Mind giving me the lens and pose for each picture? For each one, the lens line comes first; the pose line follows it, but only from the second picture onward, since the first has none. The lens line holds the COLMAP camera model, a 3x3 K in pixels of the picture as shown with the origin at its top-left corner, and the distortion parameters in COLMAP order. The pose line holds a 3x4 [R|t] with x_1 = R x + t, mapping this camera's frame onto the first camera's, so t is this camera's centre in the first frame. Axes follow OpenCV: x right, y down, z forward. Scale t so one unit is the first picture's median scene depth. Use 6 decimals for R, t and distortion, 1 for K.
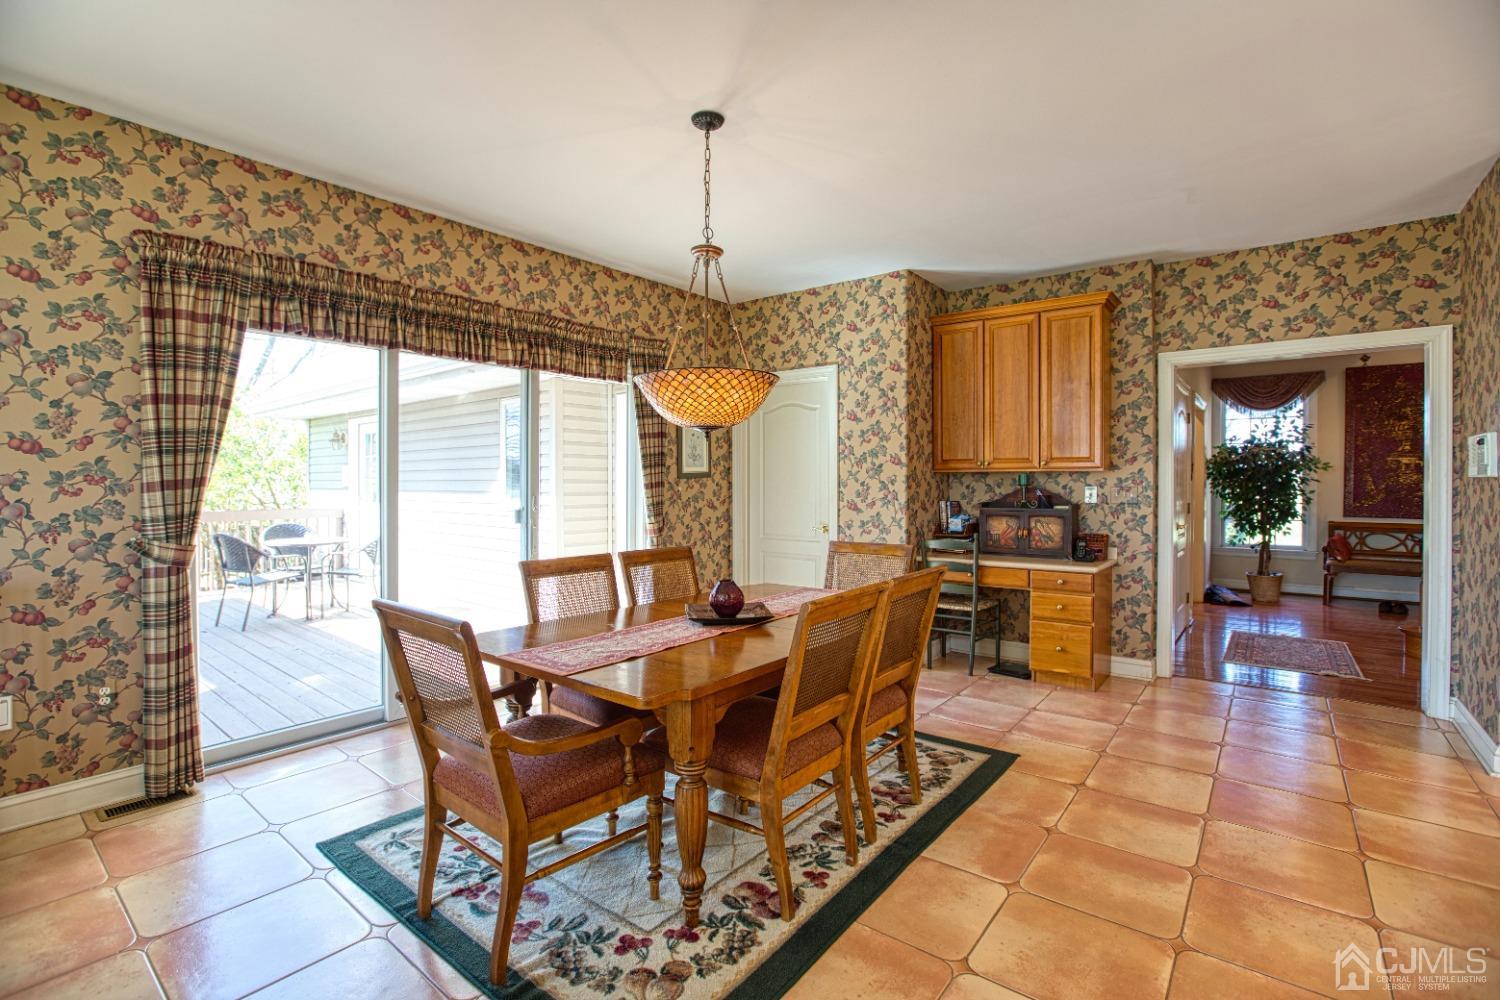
lens RADIAL K [[680.7, 0, 746.4], [0, 680.7, 490.0], [0, 0, 1]] dist [-0.051855, 0.018277]
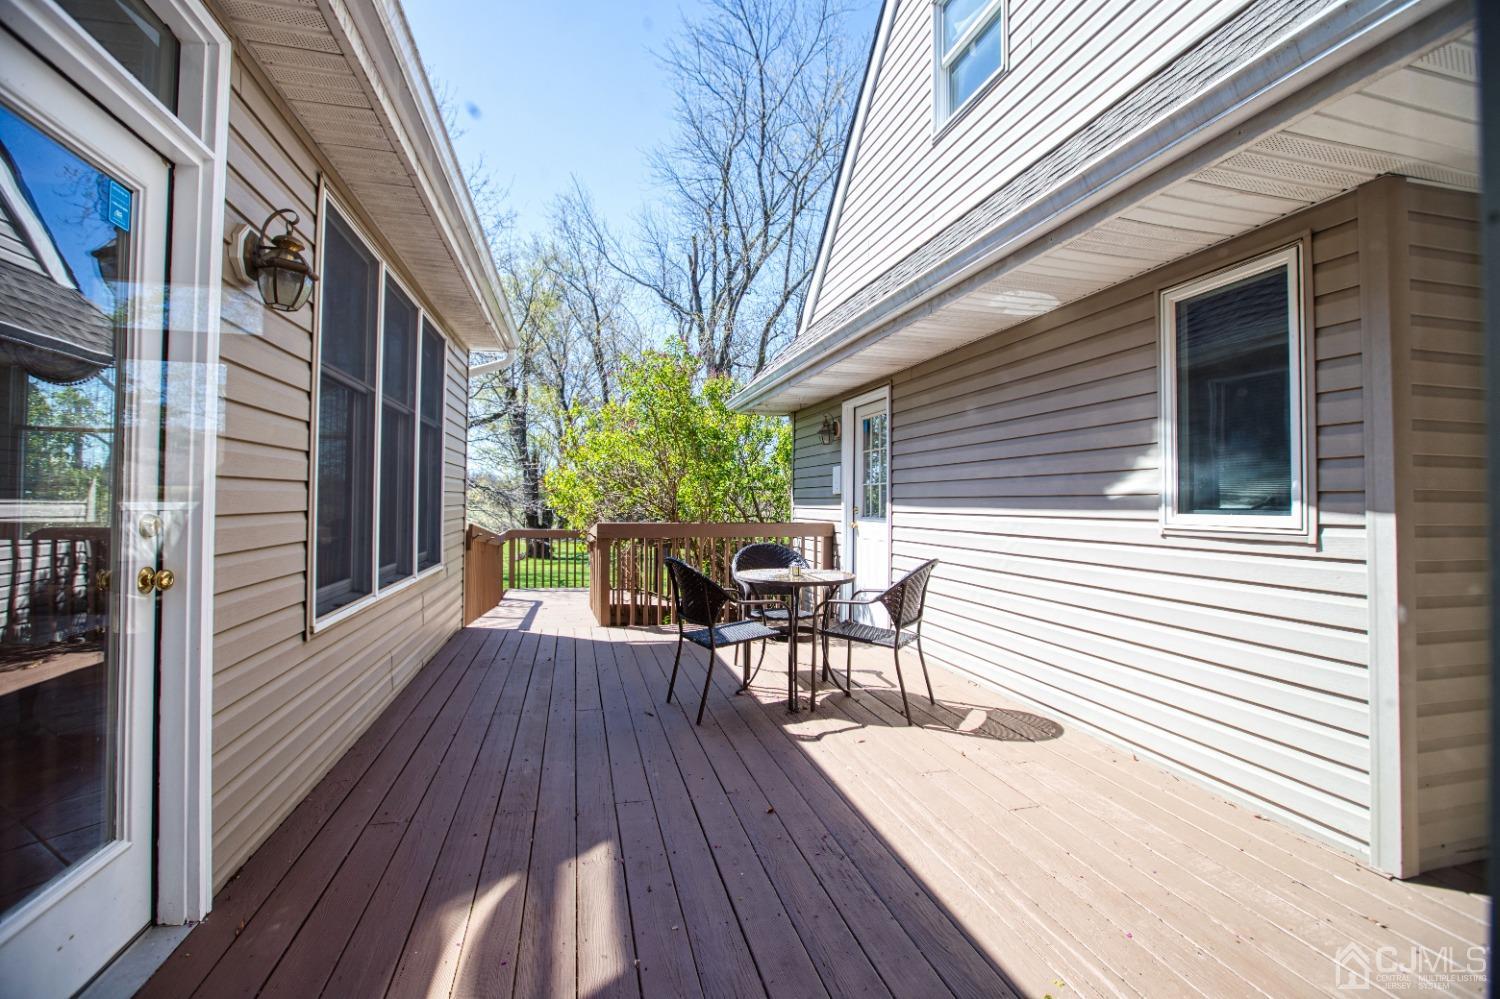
lens RADIAL K [[680.7, 0, 746.4], [0, 680.7, 489.5], [0, 0, 1]] dist [-0.051855, 0.018277]
pose [[0.800301, -0.003680, -0.599587, -0.305351], [-0.015915, 0.999498, -0.027378, 0.014078], [0.599387, 0.031453, 0.799841, 0.455450]]
